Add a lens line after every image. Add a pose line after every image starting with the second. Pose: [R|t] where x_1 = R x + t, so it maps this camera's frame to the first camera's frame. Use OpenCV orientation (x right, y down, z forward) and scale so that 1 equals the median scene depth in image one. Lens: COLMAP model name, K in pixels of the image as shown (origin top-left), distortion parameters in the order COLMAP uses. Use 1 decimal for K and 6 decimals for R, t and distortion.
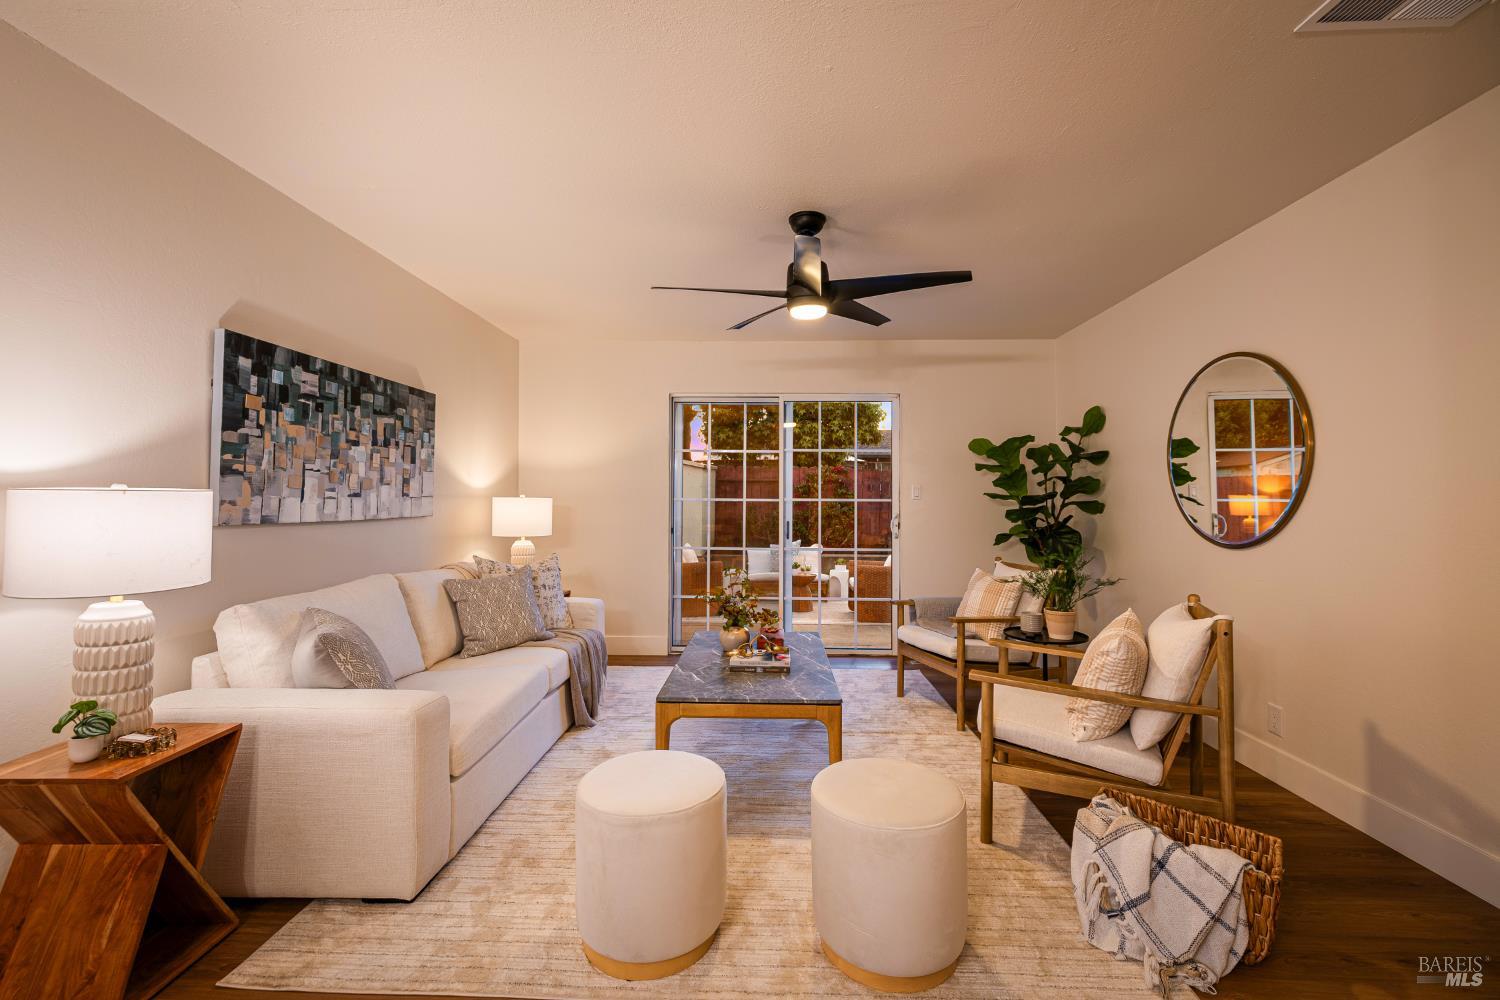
lens RADIAL K [[664.6, 0, 750.0], [0, 664.6, 500.0], [0, 0, 1]] dist [0.001140, 0.000301]
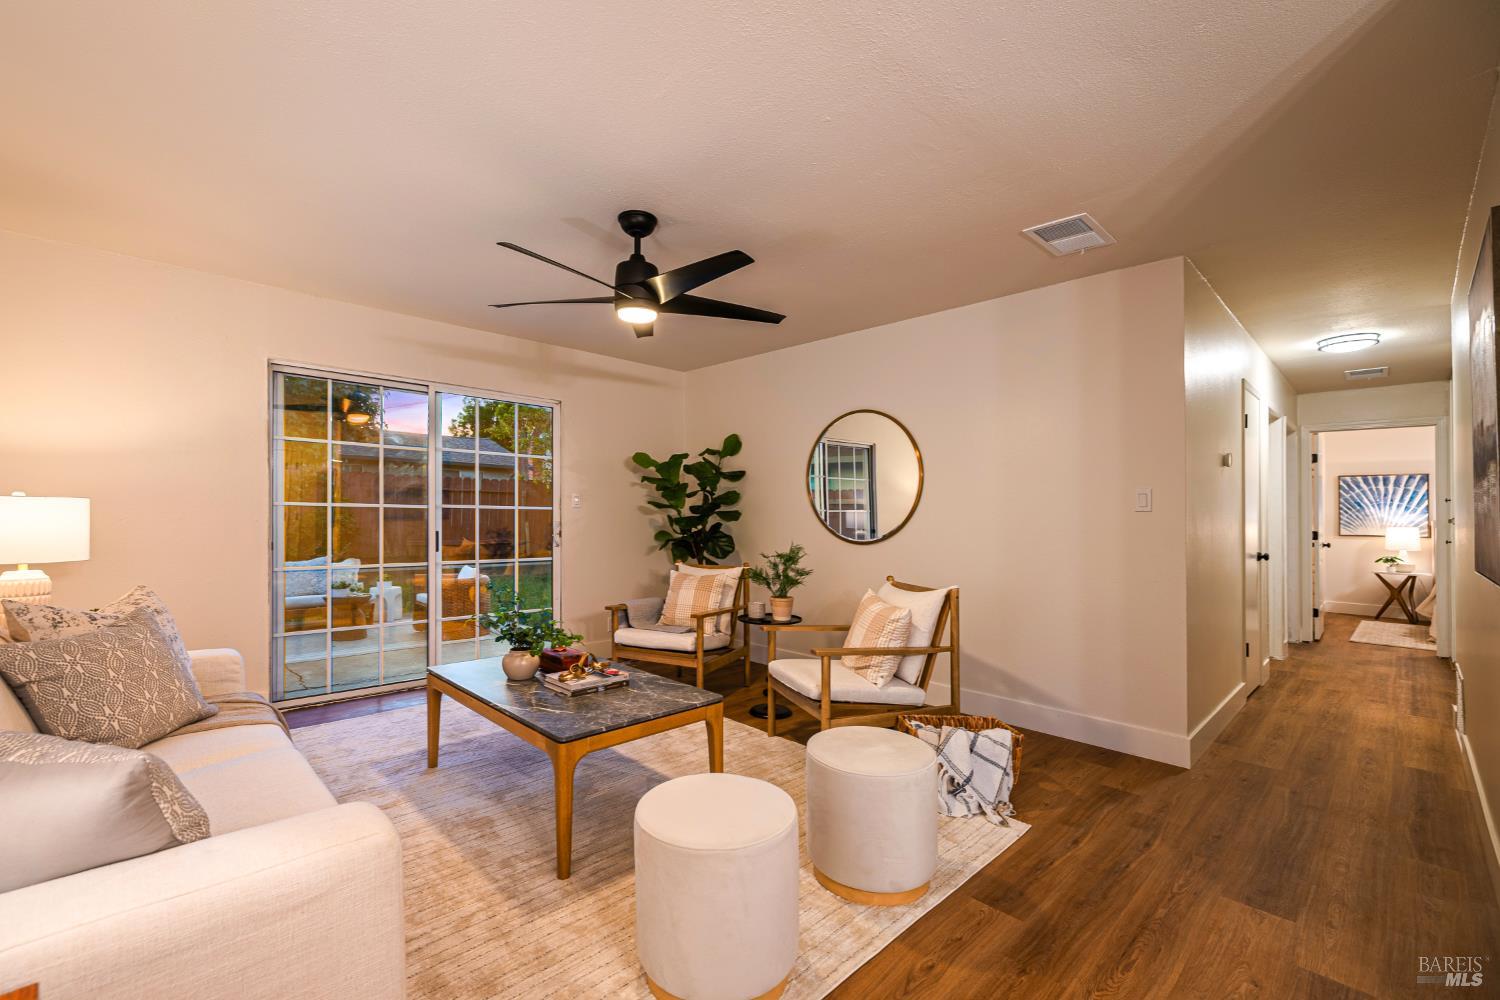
lens RADIAL K [[646.8, 0, 750.8], [0, 646.8, 519.2], [0, 0, 1]] dist [-0.001558, -0.000195]
pose [[0.680780, -0.001870, 0.732485, -0.415151], [-0.010035, 0.999879, 0.011880, 0.003445], [-0.732419, -0.015438, 0.680679, 0.188844]]
